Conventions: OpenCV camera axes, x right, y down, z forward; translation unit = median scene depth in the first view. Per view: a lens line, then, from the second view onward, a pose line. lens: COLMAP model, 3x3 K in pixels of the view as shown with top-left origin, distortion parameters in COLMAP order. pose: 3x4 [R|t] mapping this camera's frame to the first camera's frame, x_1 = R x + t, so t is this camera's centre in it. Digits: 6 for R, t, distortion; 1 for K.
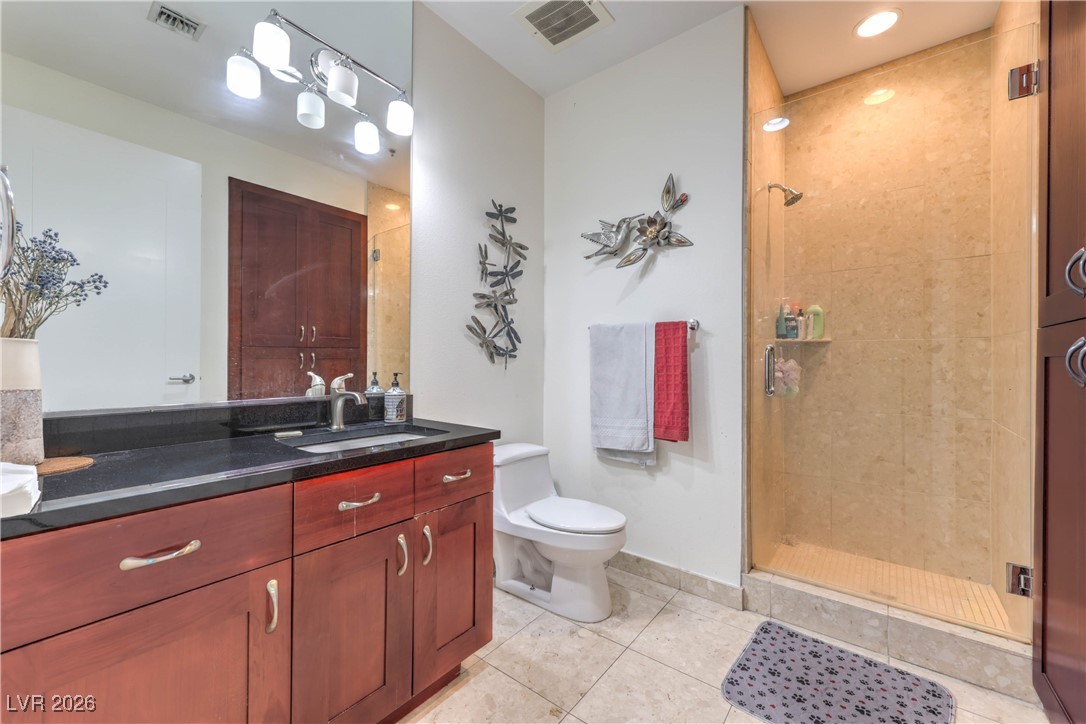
lens RADIAL K [[437.3, 0, 544.2], [0, 437.3, 361.8], [0, 0, 1]] dist [0.002960, 0.000140]
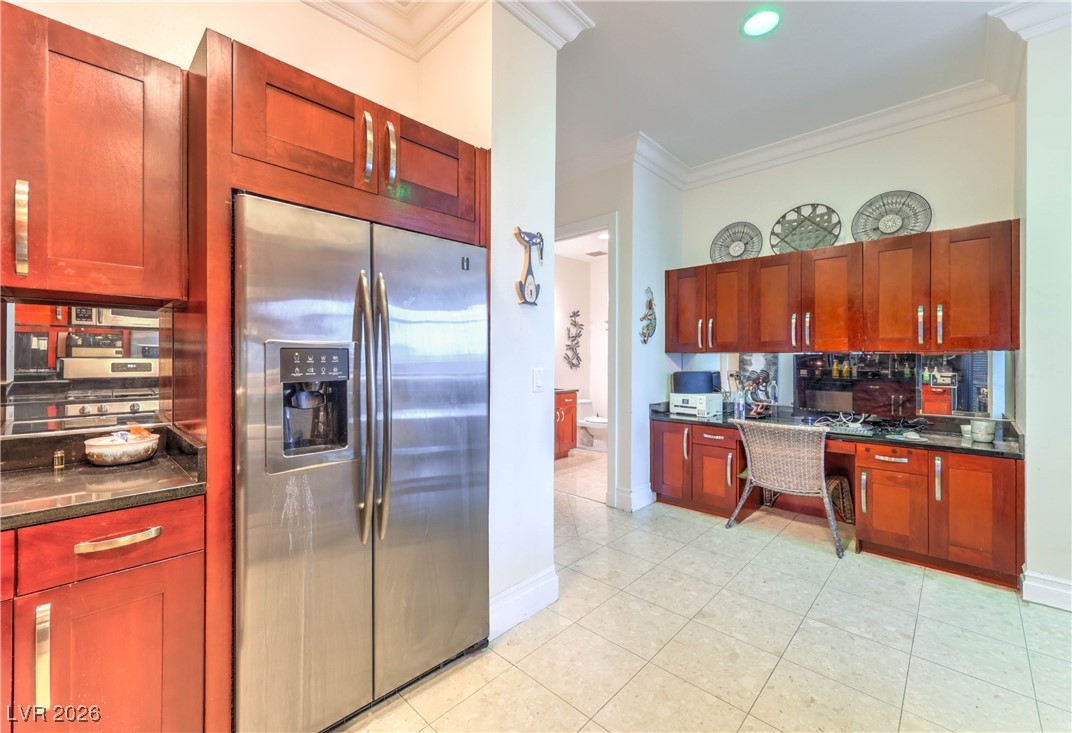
lens RADIAL K [[436.4, 0, 535.2], [0, 436.4, 361.1], [0, 0, 1]] dist [0.001724, 0.000099]
pose [[0.994102, 0.001572, -0.108439, -0.047521], [-0.000997, 0.999985, 0.005361, -0.063143], [0.108446, -0.005221, 0.994089, -1.759384]]
